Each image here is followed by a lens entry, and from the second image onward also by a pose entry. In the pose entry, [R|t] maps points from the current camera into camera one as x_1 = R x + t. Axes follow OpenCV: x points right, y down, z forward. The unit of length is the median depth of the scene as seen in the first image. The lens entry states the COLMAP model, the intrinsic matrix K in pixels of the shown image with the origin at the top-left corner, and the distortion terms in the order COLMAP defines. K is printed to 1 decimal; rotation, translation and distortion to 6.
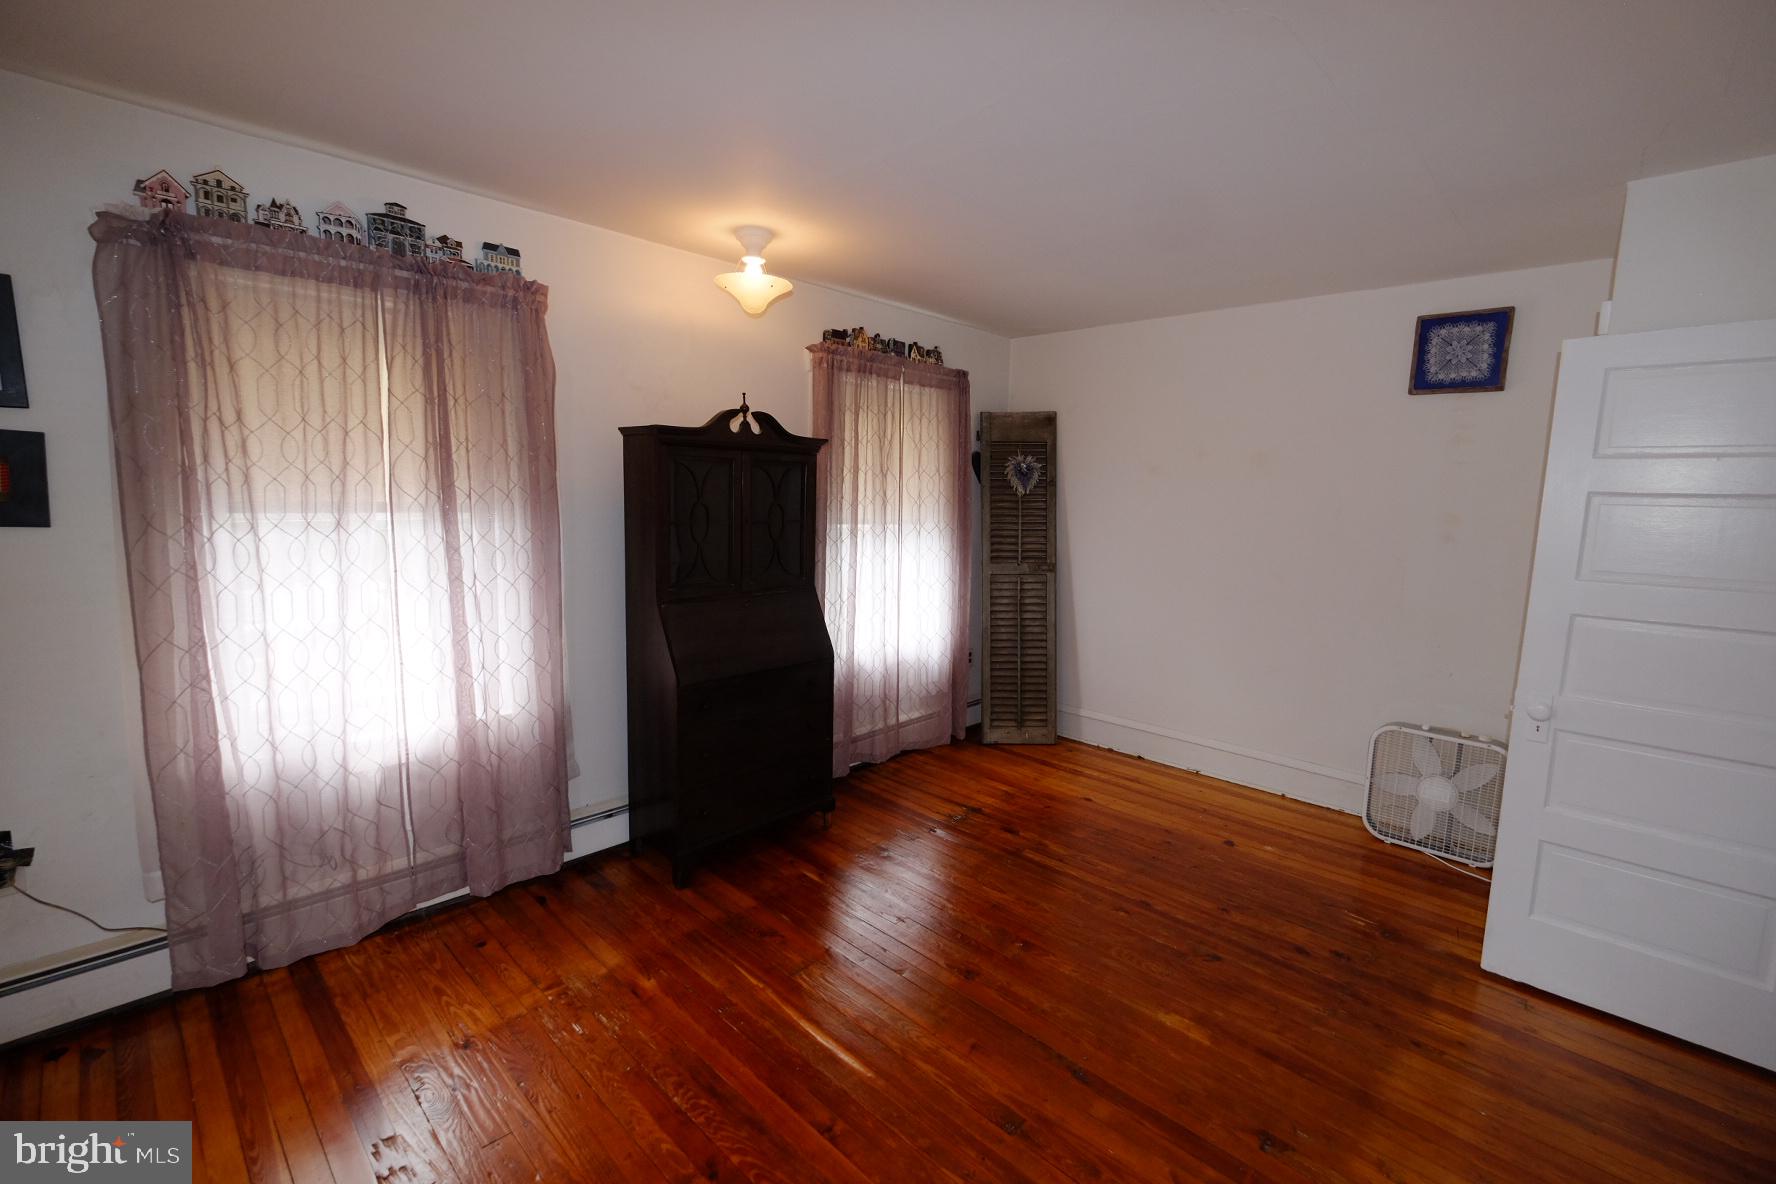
lens RADIAL K [[769.6, 0, 894.8], [0, 769.6, 593.6], [0, 0, 1]] dist [-0.007468, -0.001016]
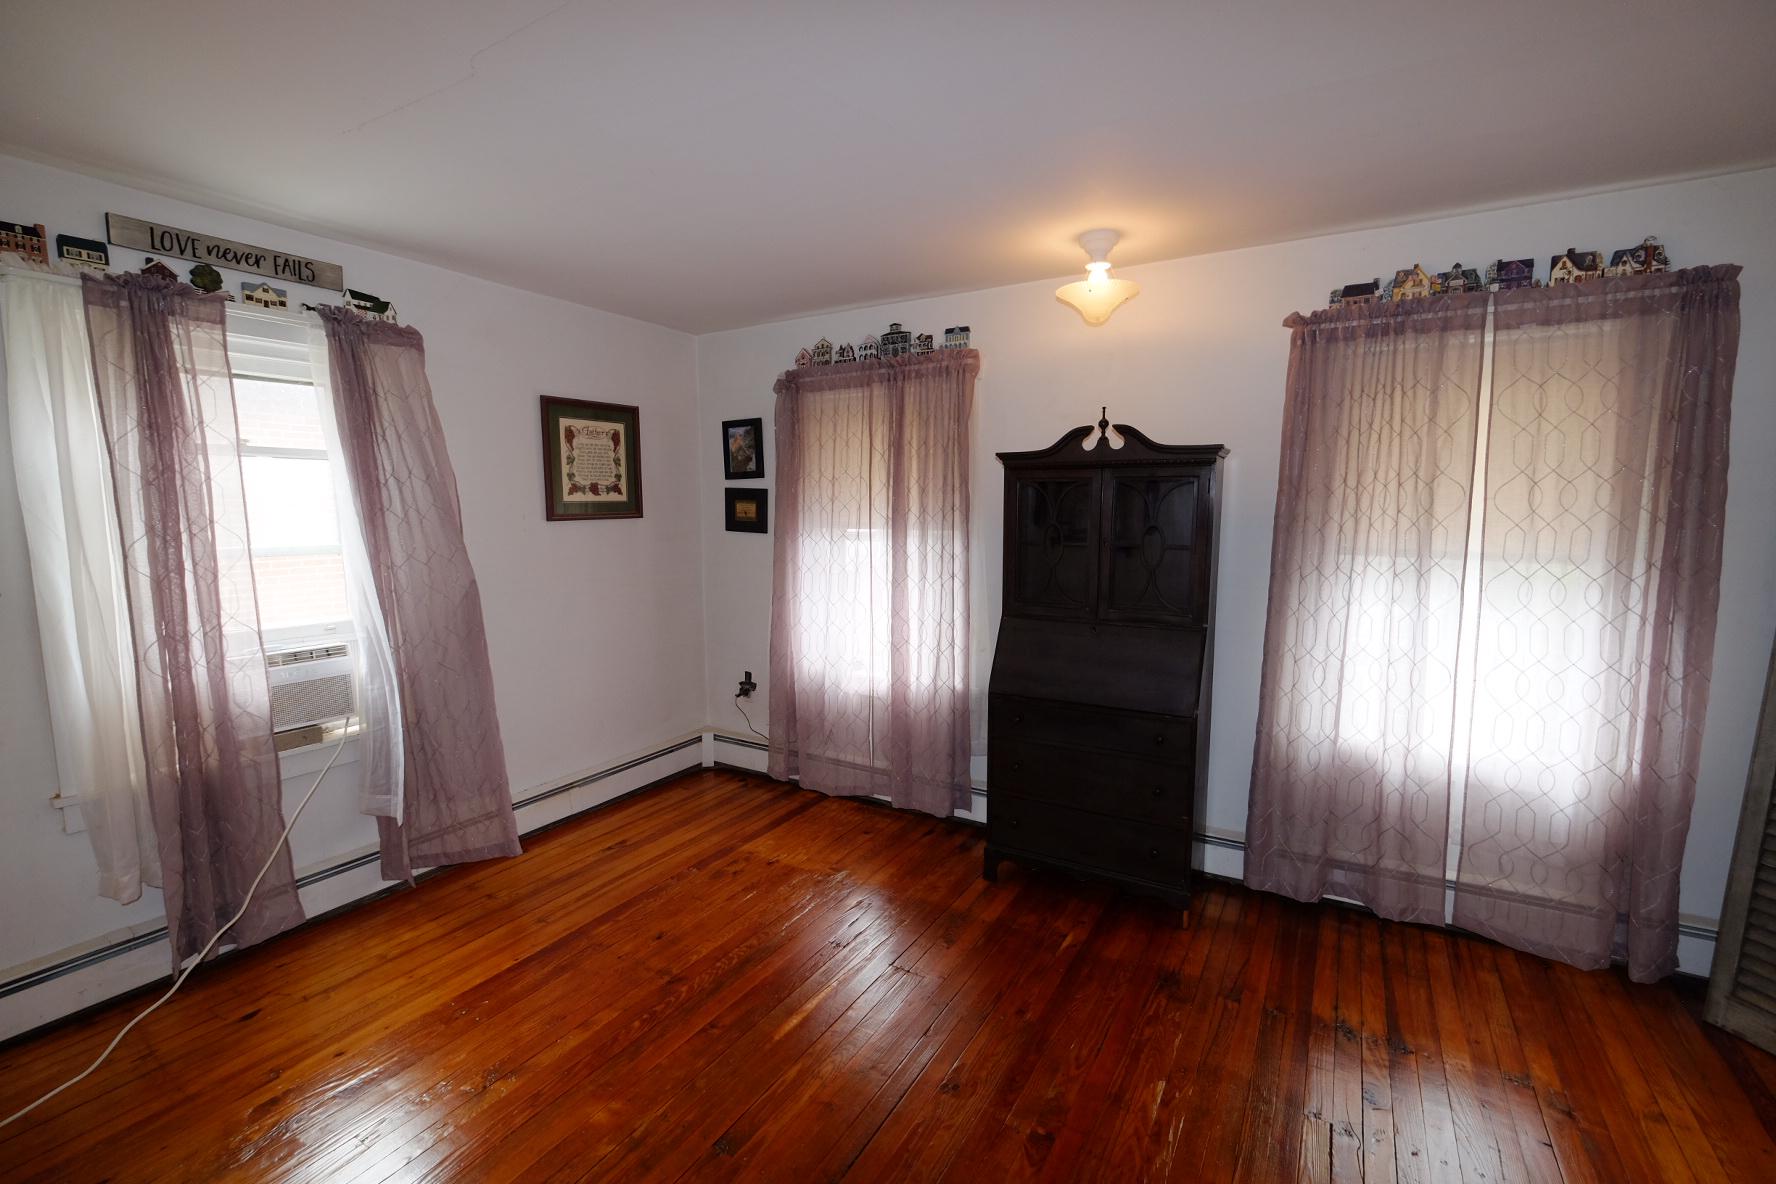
lens RADIAL K [[769.6, 0, 894.2], [0, 769.6, 591.0], [0, 0, 1]] dist [-0.007468, -0.001016]
pose [[0.226873, 0.082781, -0.970400, 0.734945], [-0.122092, 0.990938, 0.055989, -0.064521], [0.966241, 0.105775, 0.234924, 0.603331]]
